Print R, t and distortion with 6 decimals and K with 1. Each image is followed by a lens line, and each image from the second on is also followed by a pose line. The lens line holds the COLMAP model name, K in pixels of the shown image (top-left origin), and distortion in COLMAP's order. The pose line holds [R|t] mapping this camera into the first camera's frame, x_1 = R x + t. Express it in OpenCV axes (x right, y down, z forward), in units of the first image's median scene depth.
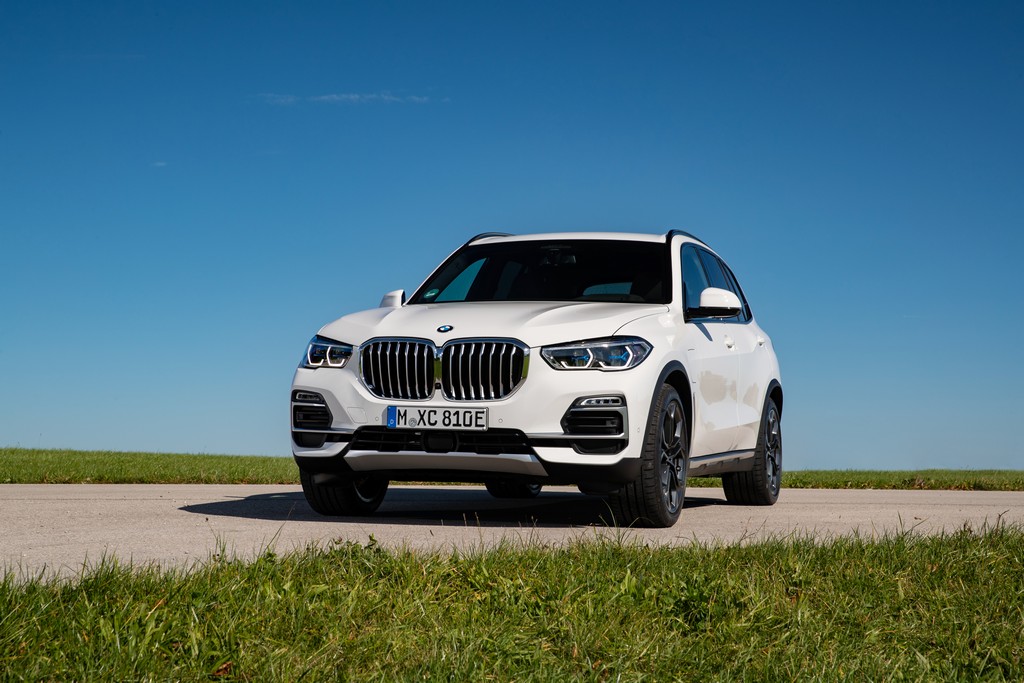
lens RADIAL K [[1846.6, 0, 512.0], [0, 1846.6, 341.5], [0, 0, 1]] dist [0.003908, 0.126576]
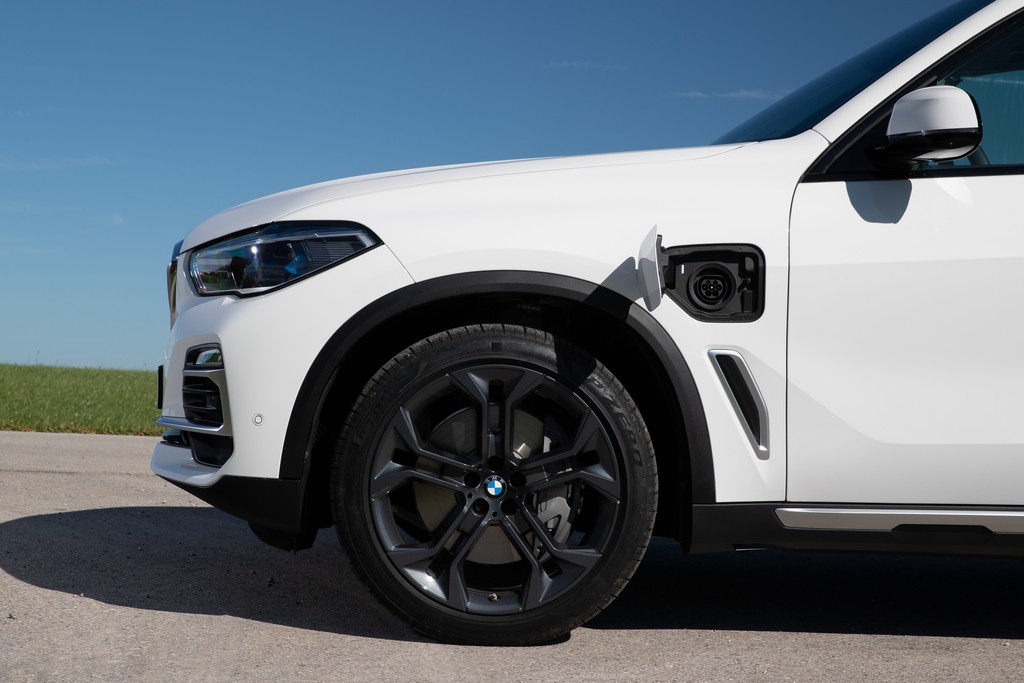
lens RADIAL K [[1846.6, 0, 512.0], [0, 1846.6, 341.5], [0, 0, 1]] dist [0.003908, 0.126576]
pose [[0.315940, -0.013868, -0.948678, 0.537916], [0.014186, 0.999850, -0.009891, 0.033820], [0.948673, -0.010333, 0.316090, 0.918625]]
